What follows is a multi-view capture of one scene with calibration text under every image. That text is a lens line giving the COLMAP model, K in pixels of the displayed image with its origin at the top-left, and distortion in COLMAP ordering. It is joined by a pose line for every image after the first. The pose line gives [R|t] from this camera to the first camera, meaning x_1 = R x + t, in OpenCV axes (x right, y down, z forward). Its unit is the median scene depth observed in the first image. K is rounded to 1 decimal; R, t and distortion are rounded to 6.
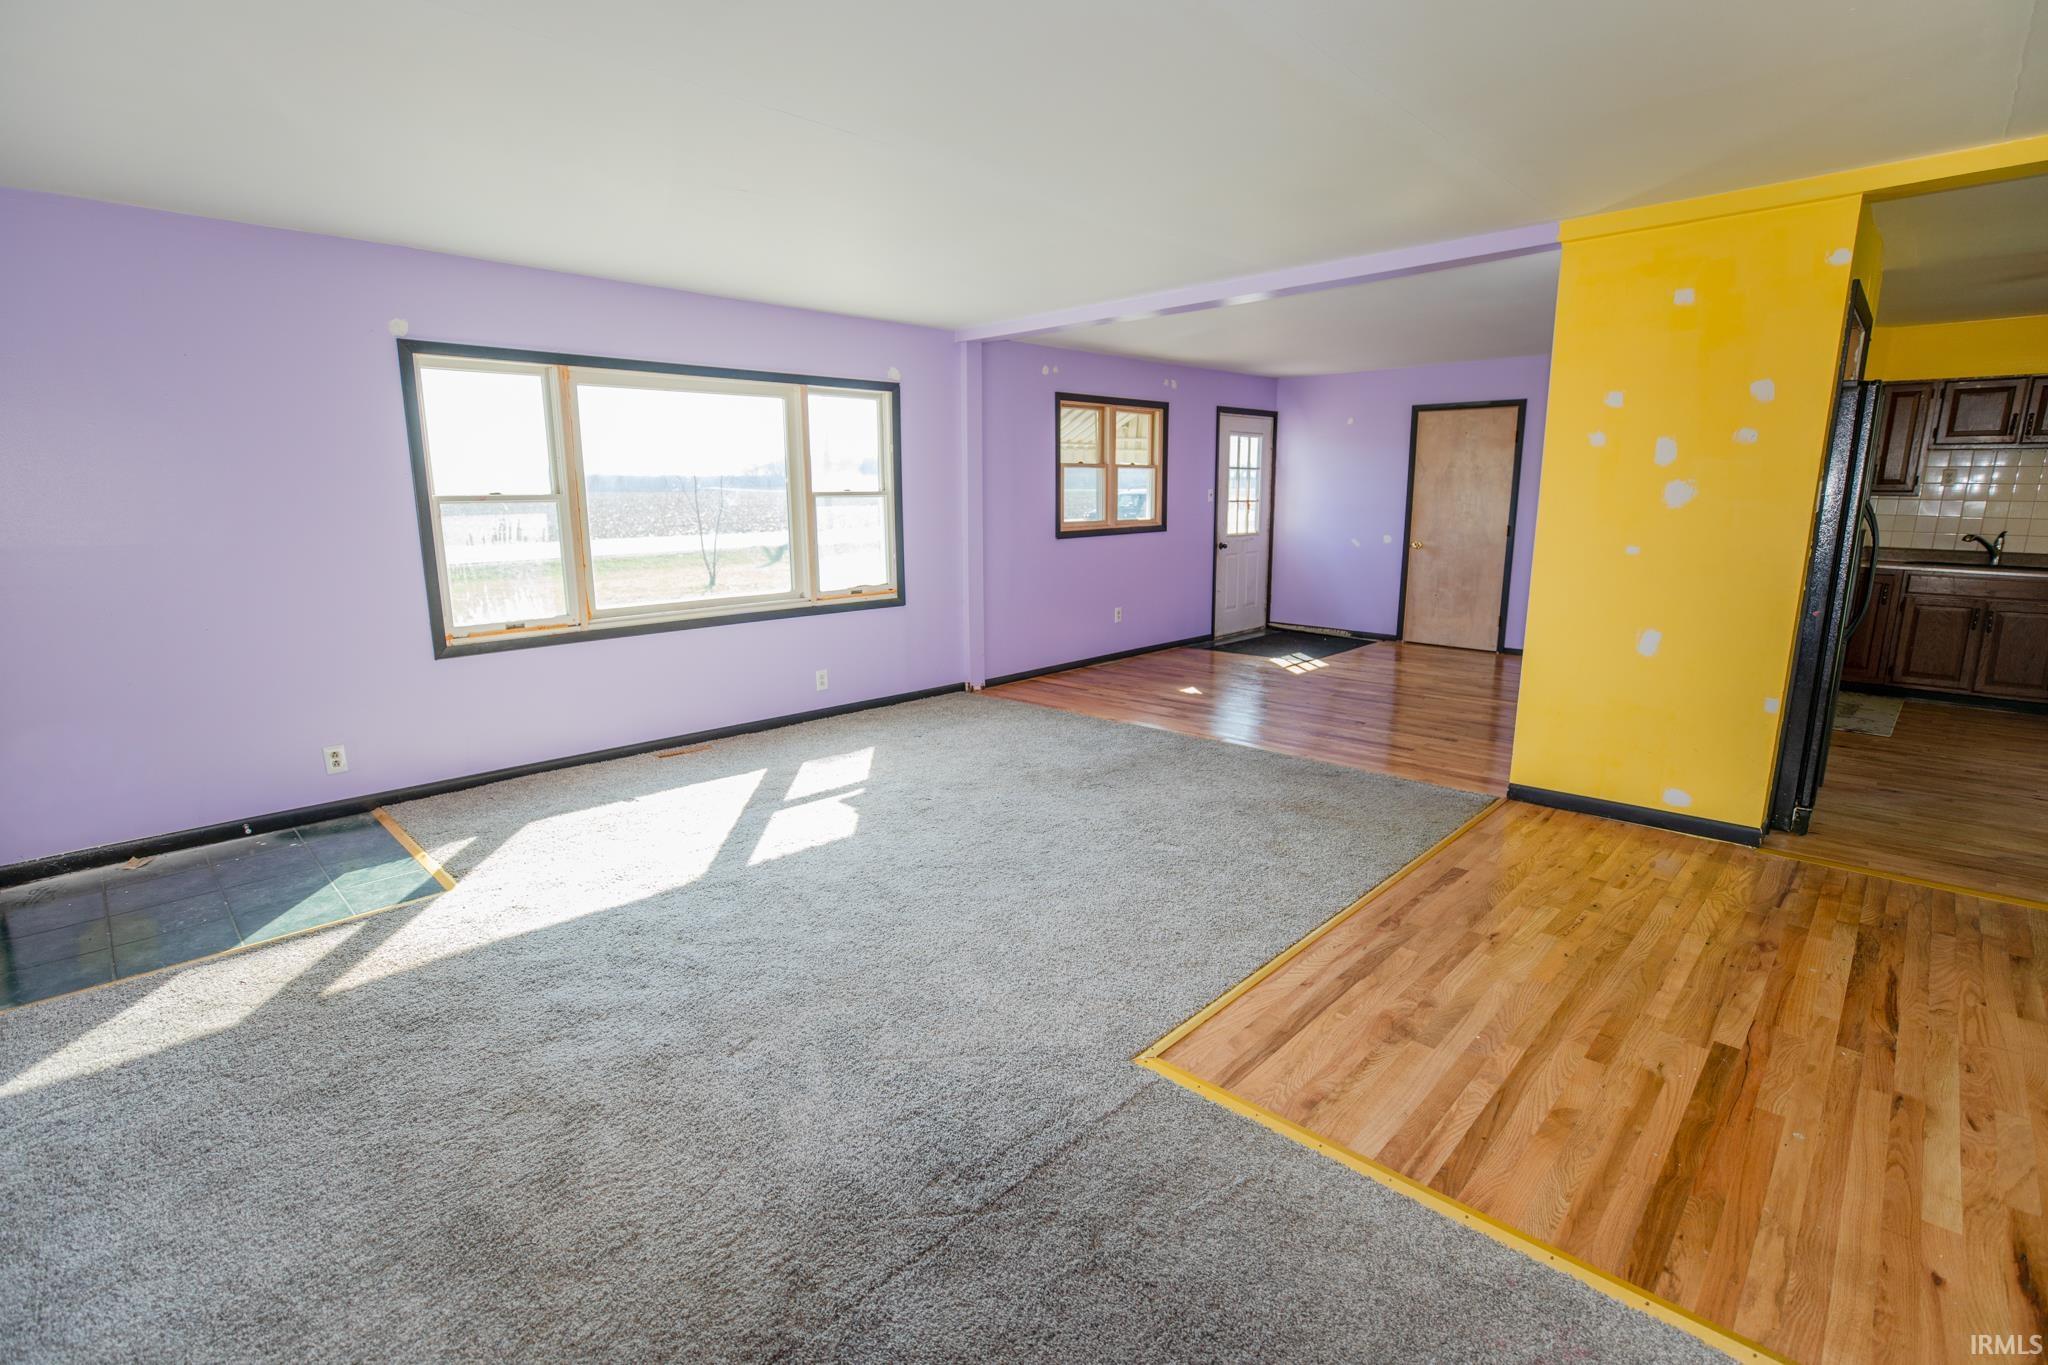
lens RADIAL K [[937.9, 0, 1006.7], [0, 937.9, 692.6], [0, 0, 1]] dist [-0.032303, 0.005504]
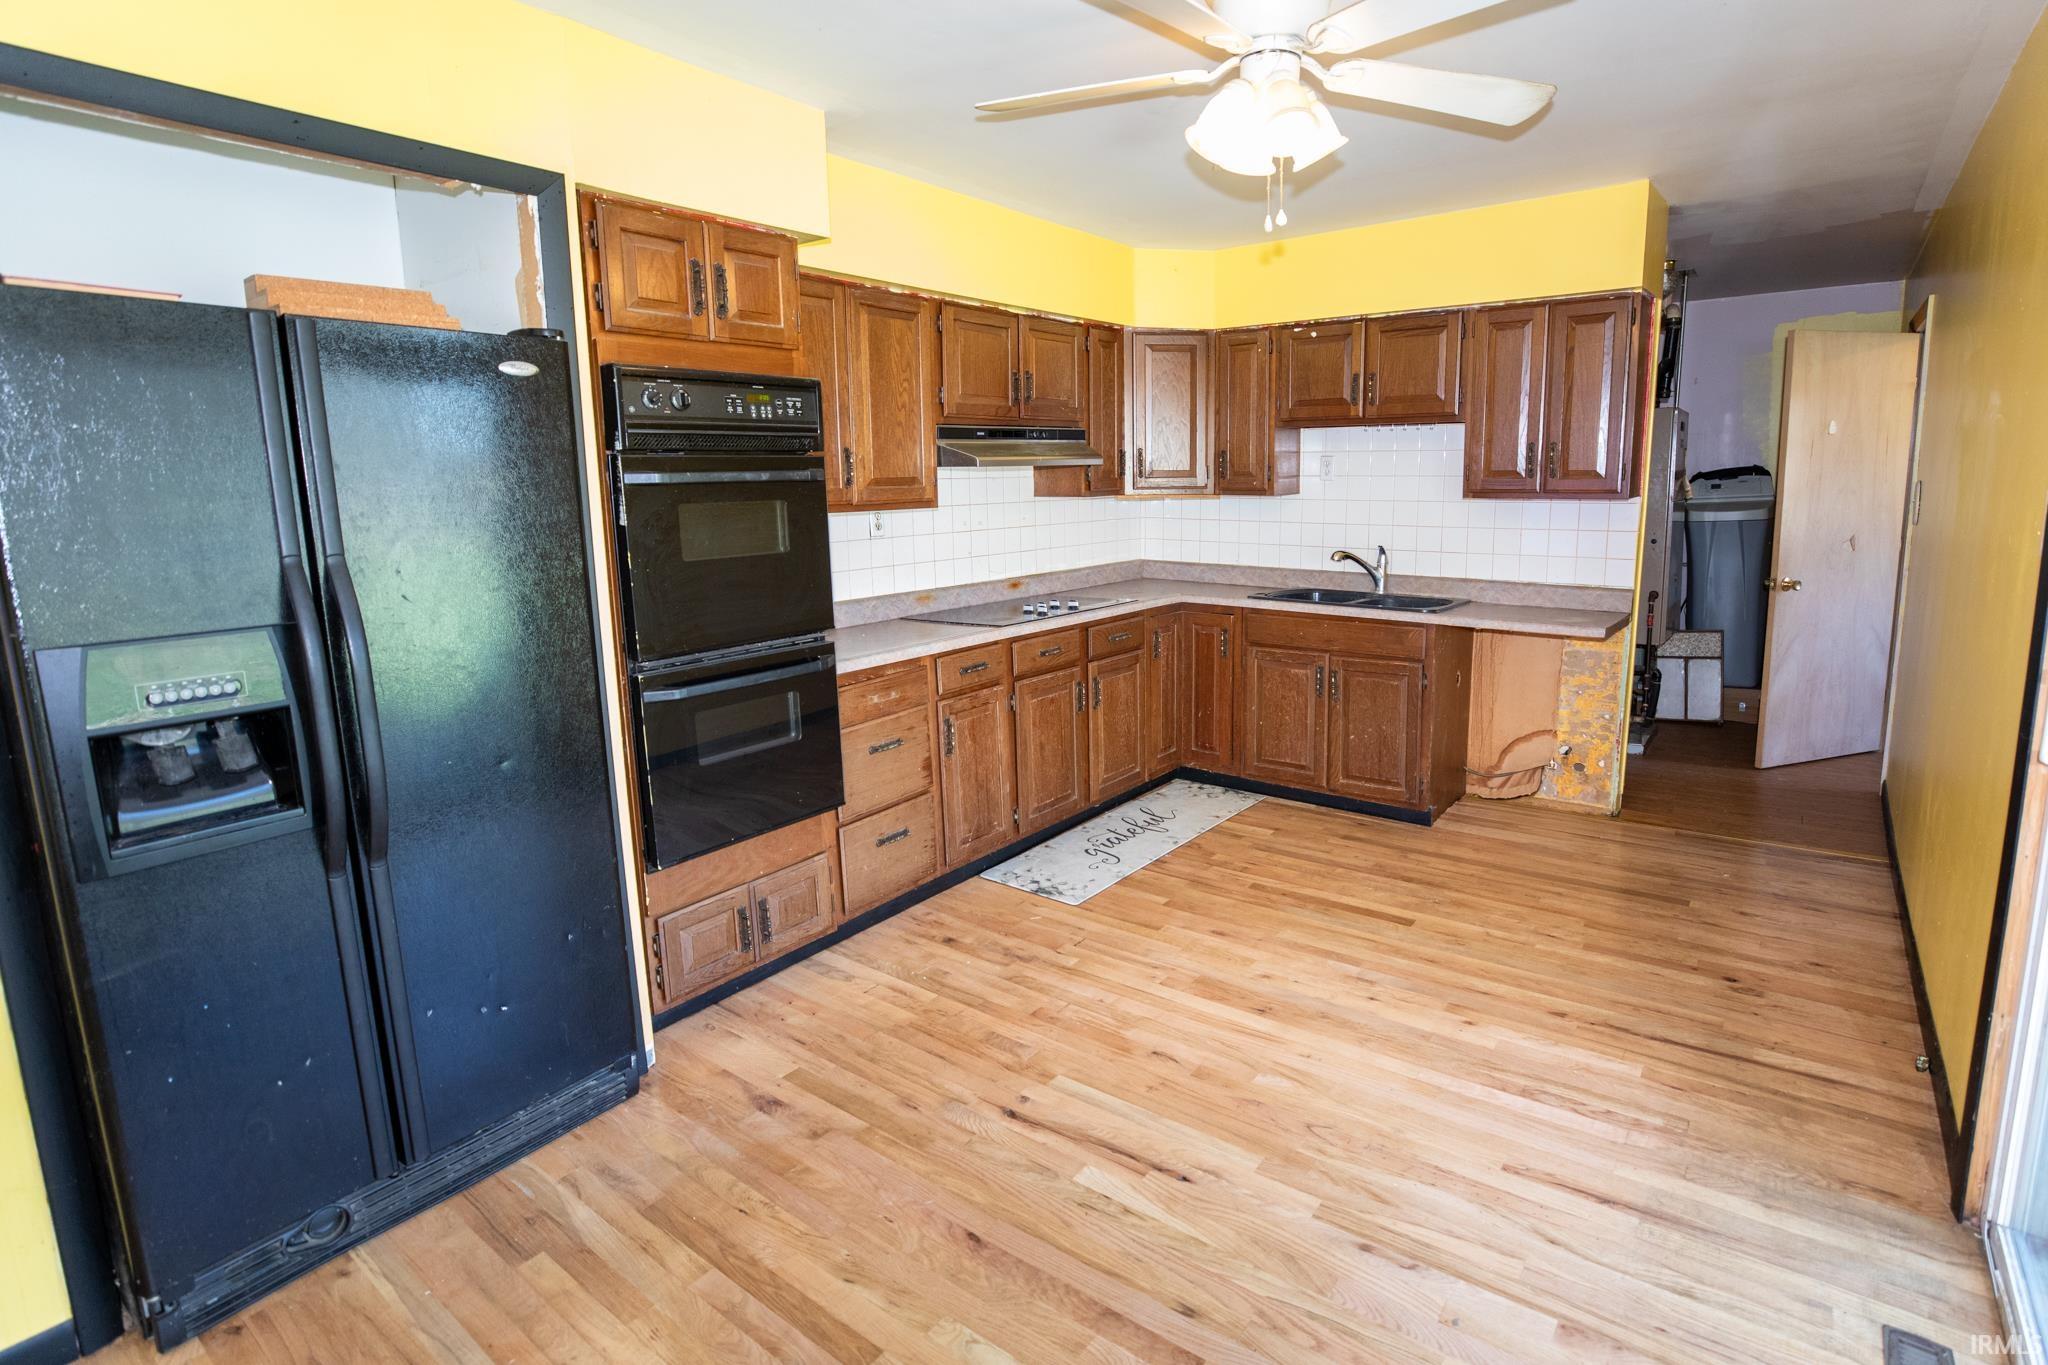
lens RADIAL K [[1002.2, 0, 1055.1], [0, 1002.2, 646.8], [0, 0, 1]] dist [-0.043030, 0.010121]
pose [[0.989528, -0.038224, 0.139191, 0.816009], [0.044929, 0.997960, -0.045351, -0.086019], [-0.137174, 0.051130, 0.989227, 0.324889]]
